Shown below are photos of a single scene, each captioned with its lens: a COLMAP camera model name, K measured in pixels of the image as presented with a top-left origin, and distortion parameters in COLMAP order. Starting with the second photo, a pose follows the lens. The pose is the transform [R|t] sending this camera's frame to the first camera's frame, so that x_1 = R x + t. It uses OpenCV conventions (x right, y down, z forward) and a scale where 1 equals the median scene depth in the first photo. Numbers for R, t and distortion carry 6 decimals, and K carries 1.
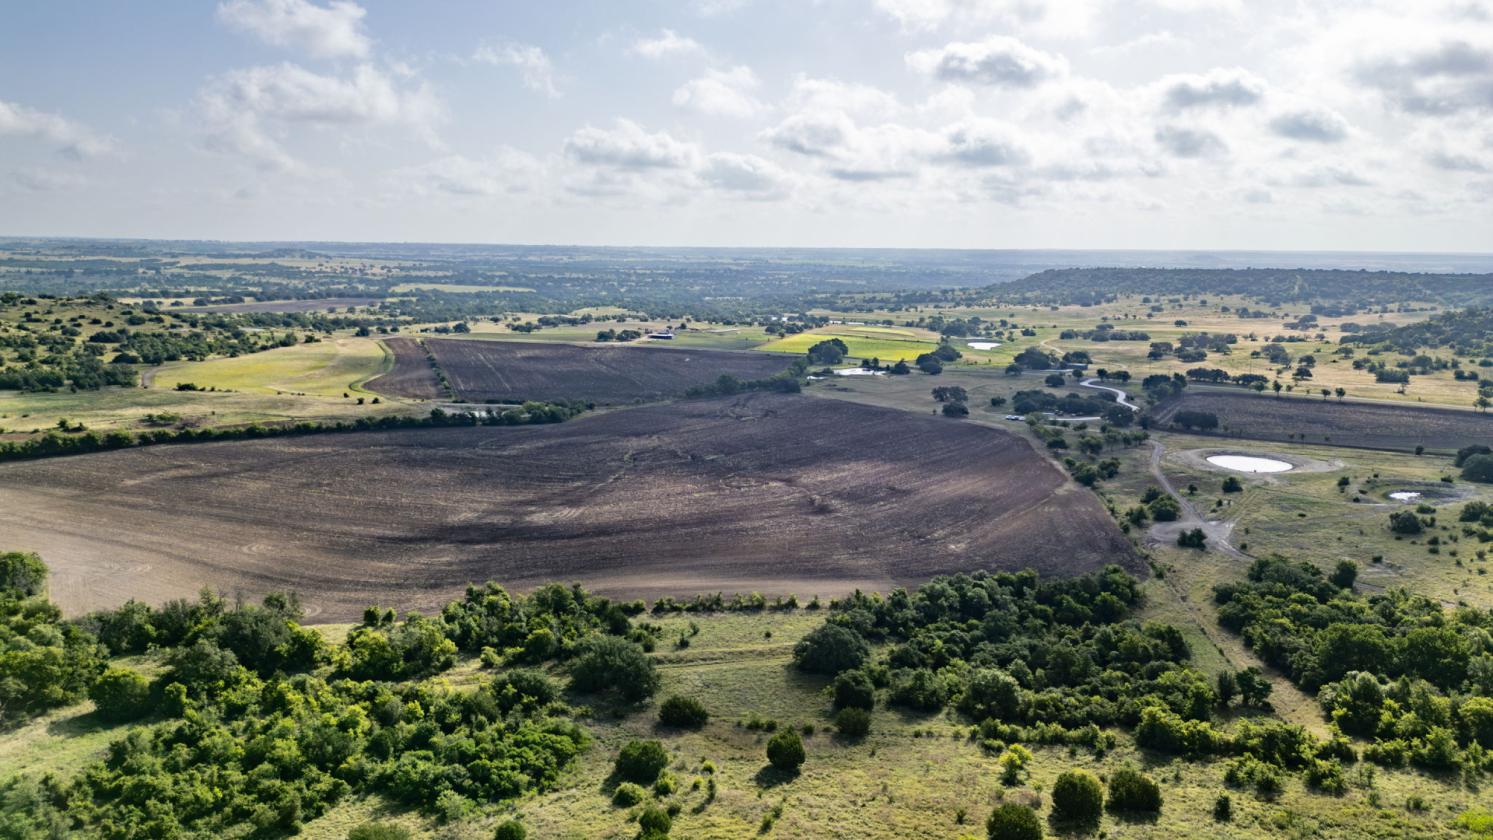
lens RADIAL K [[1053.9, 0, 748.9], [0, 1053.9, 352.5], [0, 0, 1]] dist [0.077819, -0.074435]
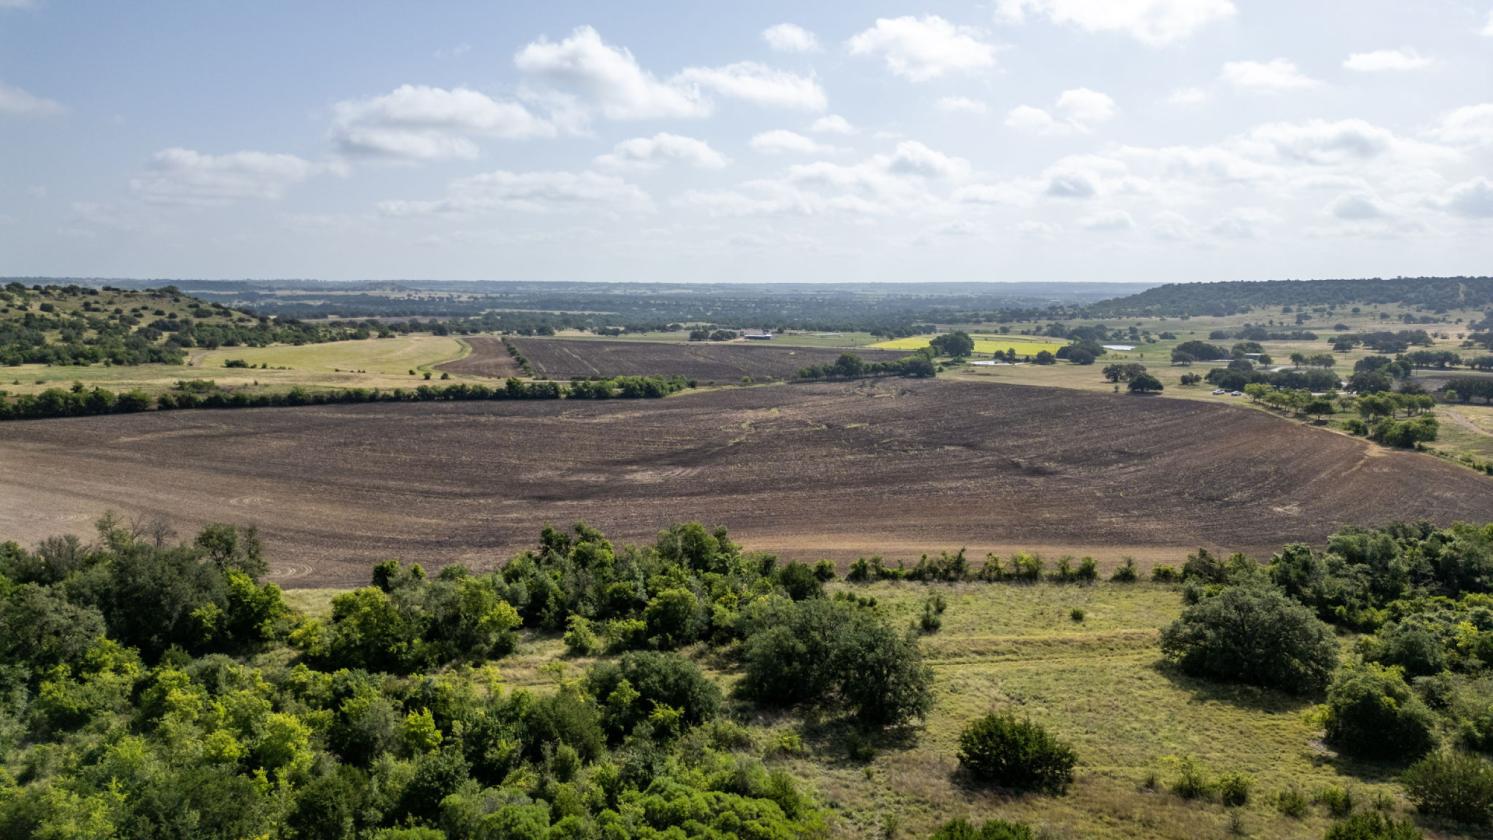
lens RADIAL K [[1053.9, 0, 748.9], [0, 1053.9, 352.5], [0, 0, 1]] dist [0.077819, -0.074435]
pose [[0.997126, -0.004213, -0.075642, -0.101197], [0.001432, 0.999322, -0.036785, 0.139435], [0.075746, 0.036571, 0.996456, 0.401515]]
